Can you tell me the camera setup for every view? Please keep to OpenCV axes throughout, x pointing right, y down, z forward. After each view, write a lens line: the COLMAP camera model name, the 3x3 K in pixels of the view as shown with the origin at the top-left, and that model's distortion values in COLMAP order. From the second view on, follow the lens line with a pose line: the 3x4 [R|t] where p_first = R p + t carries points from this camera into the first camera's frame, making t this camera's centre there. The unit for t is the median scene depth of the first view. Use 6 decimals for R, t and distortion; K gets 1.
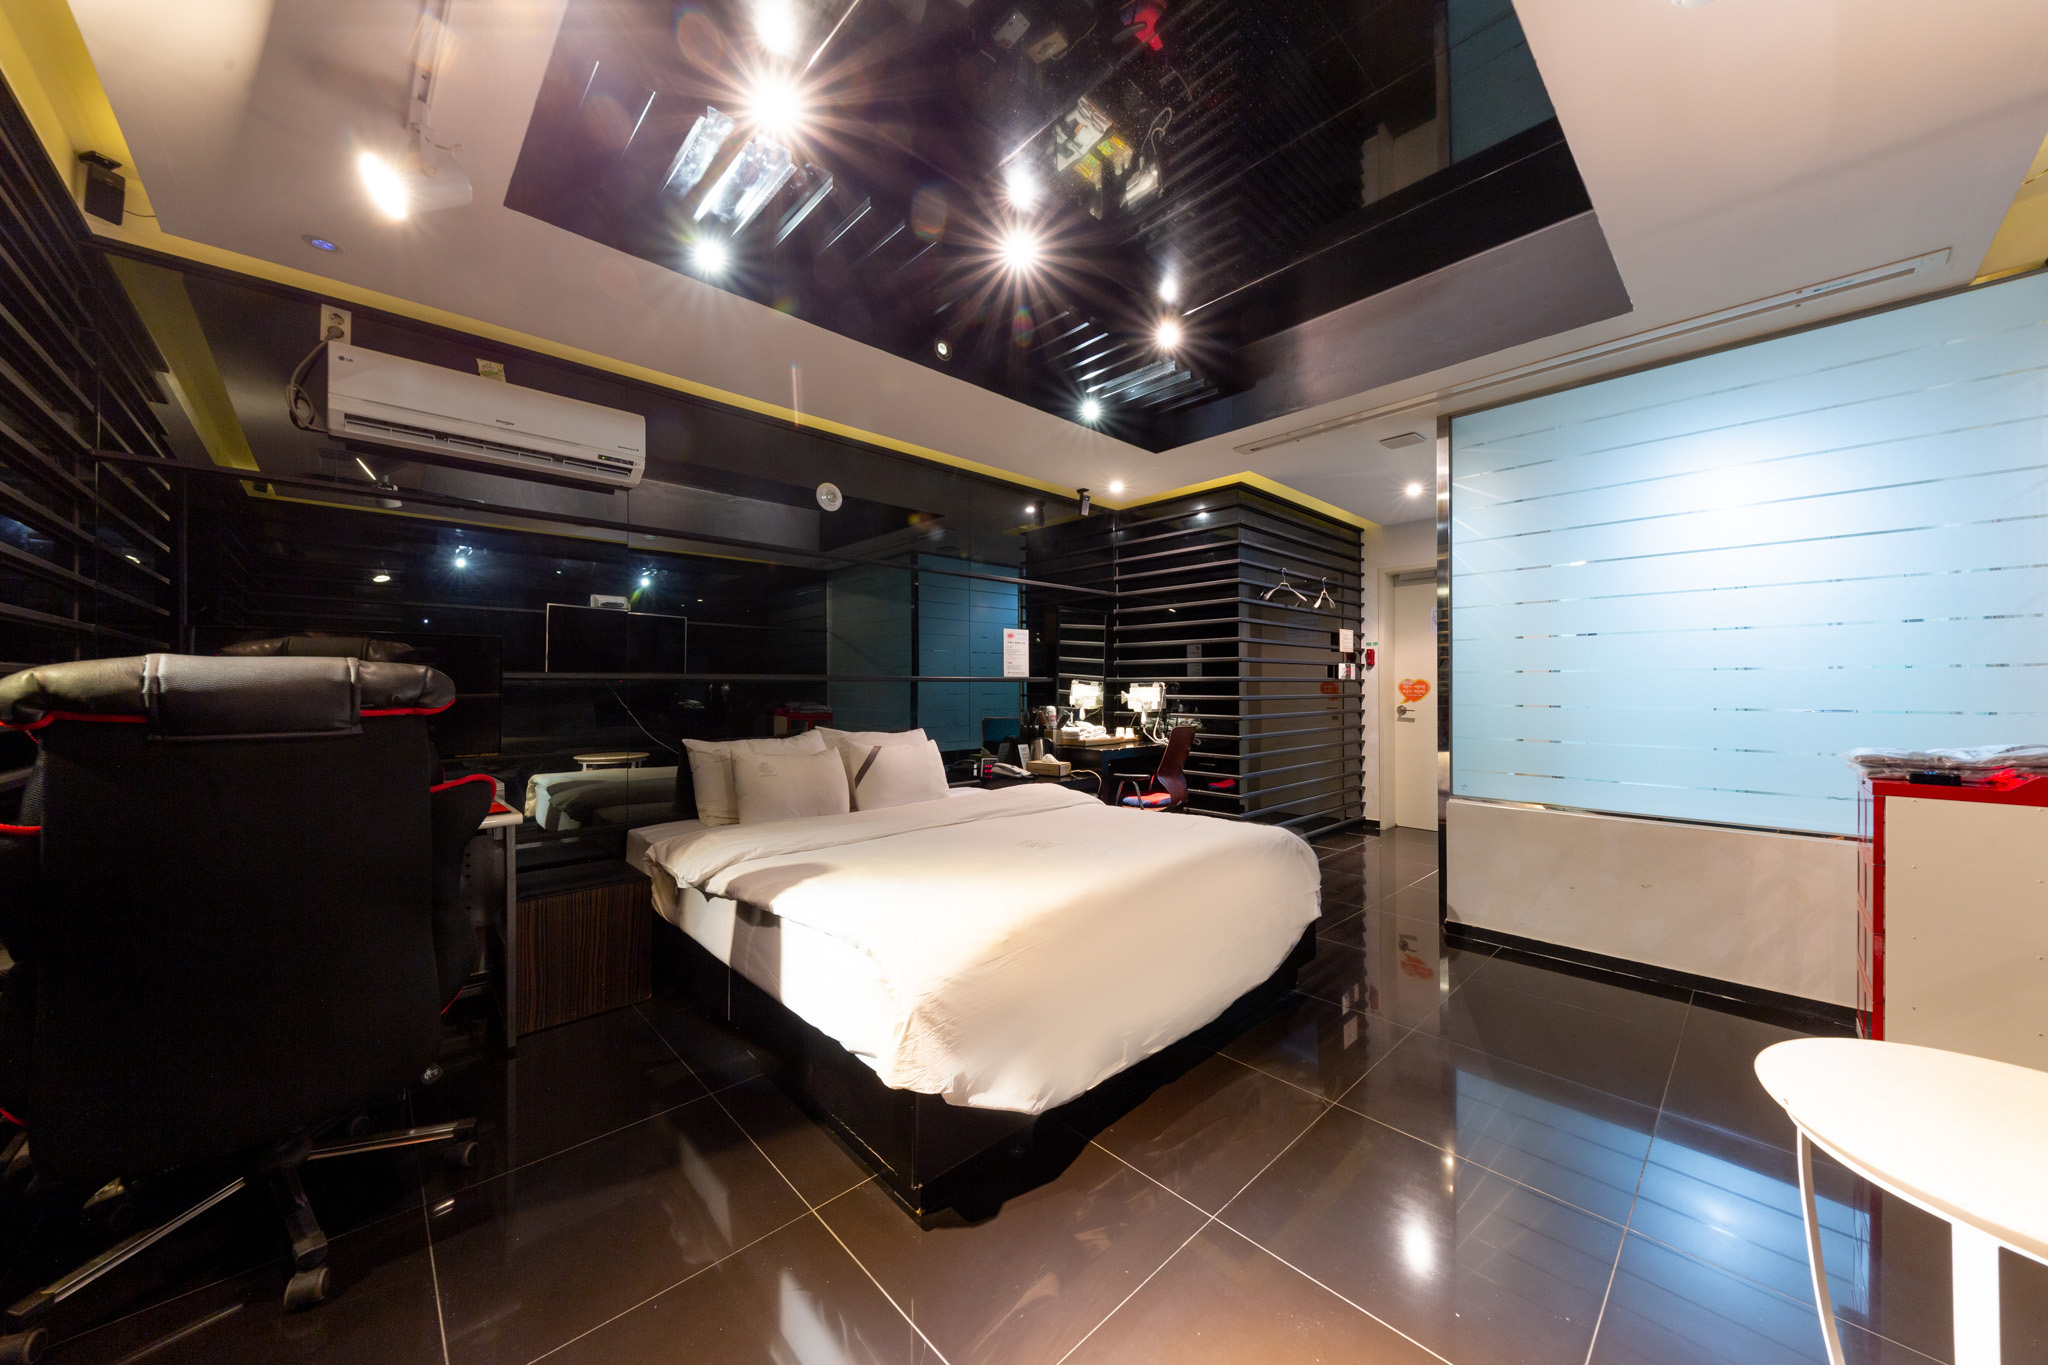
lens RADIAL K [[698.5, 0, 1030.9], [0, 698.5, 685.8], [0, 0, 1]] dist [0.000177, -0.000012]
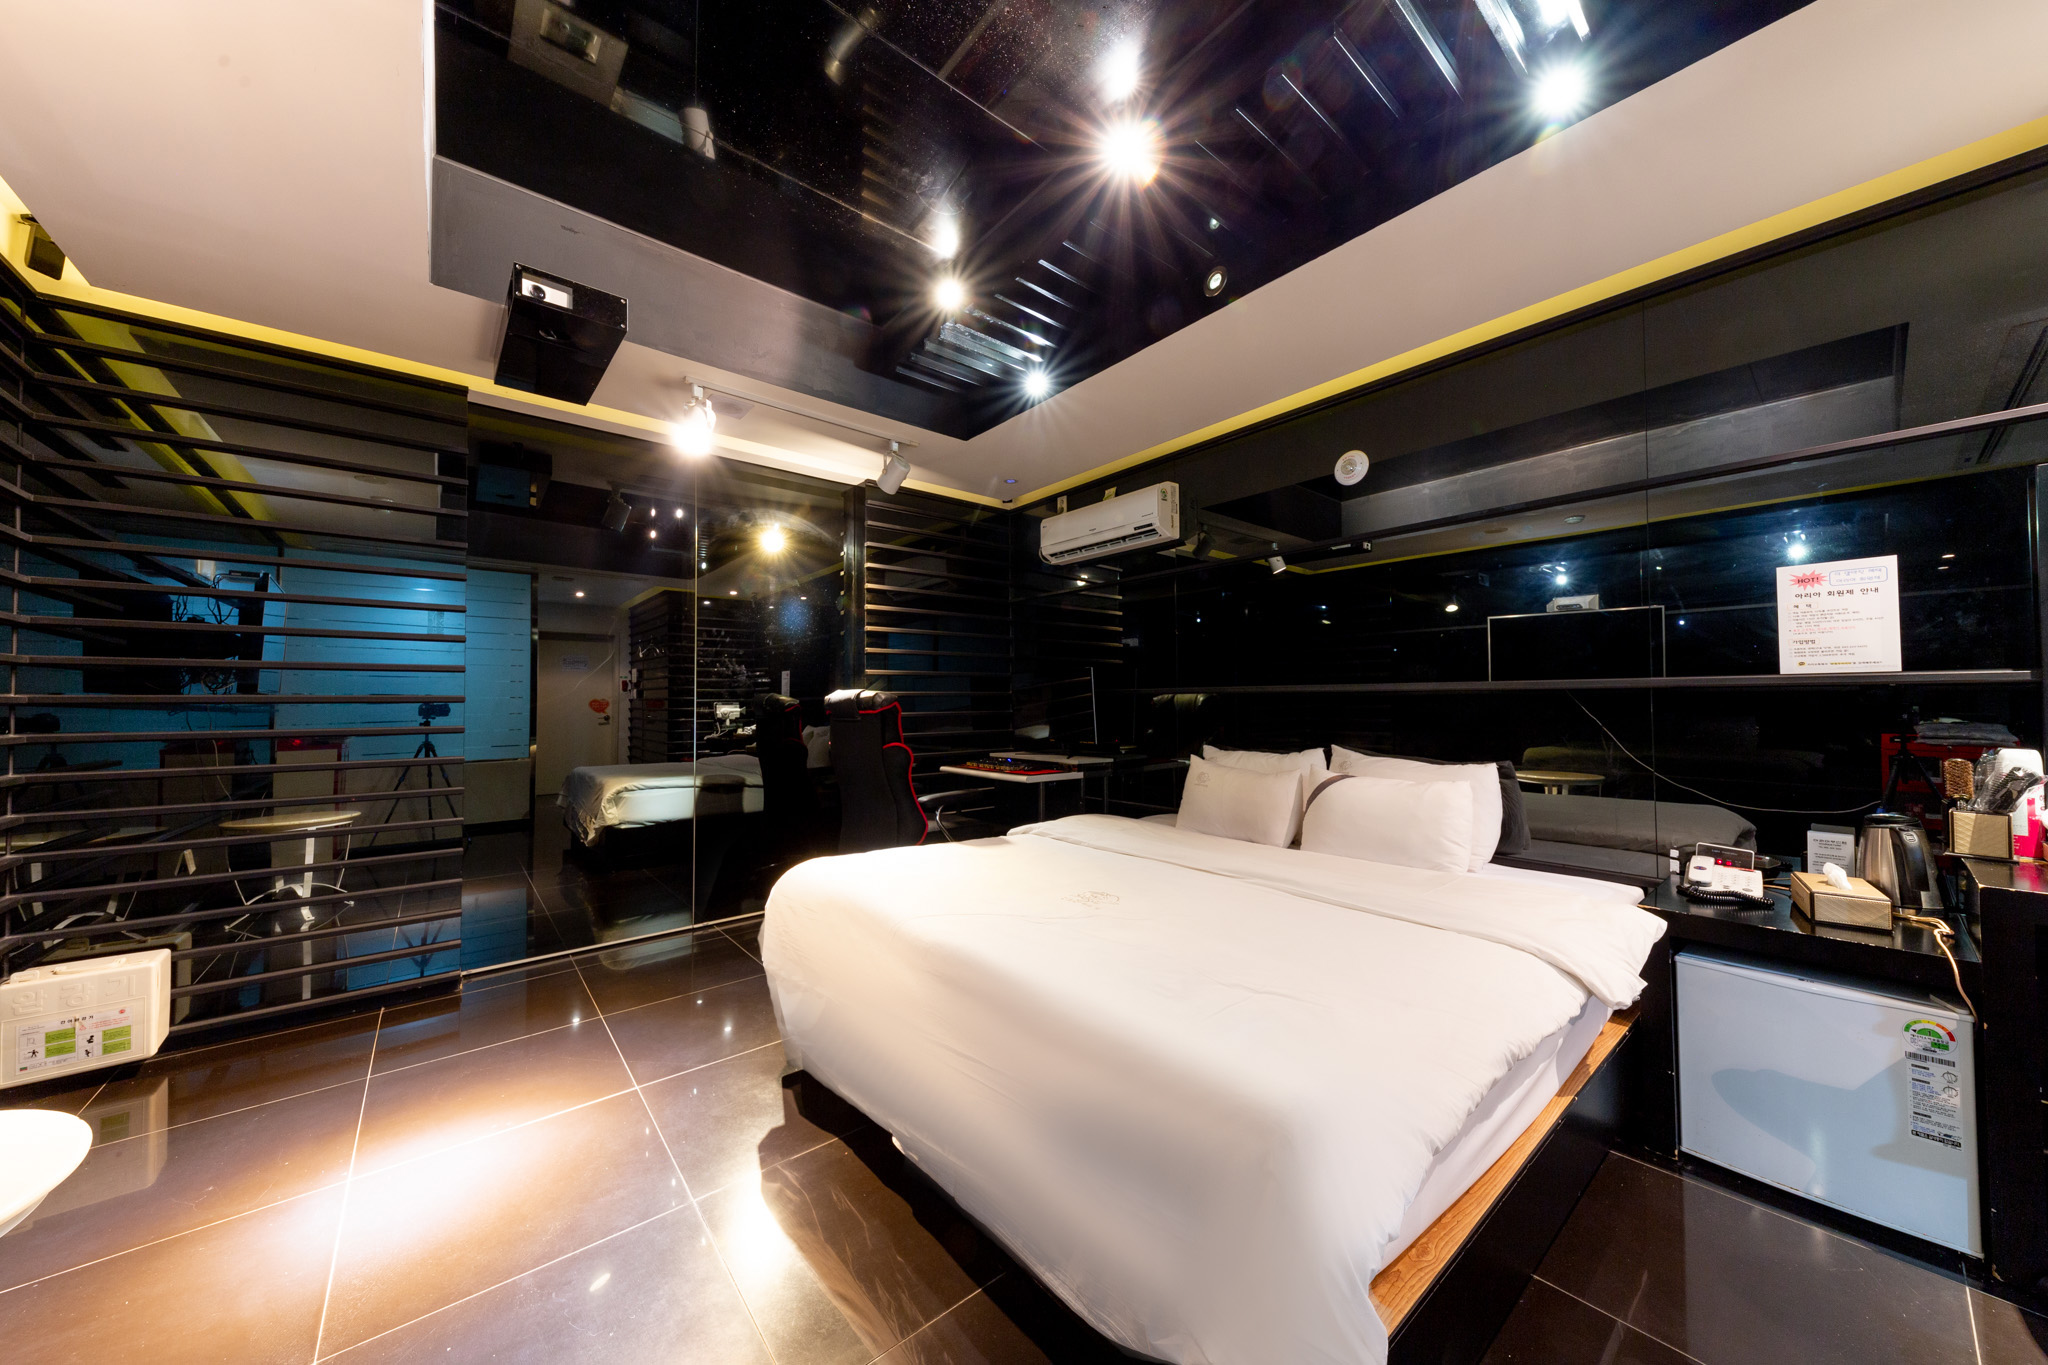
lens RADIAL K [[698.5, 0, 1030.9], [0, 698.5, 685.8], [0, 0, 1]] dist [0.000177, -0.000012]
pose [[-0.068605, -0.019802, -0.997447, 0.444051], [0.011779, 0.999717, -0.020658, -0.001410], [0.997574, -0.013166, -0.068352, 0.545084]]
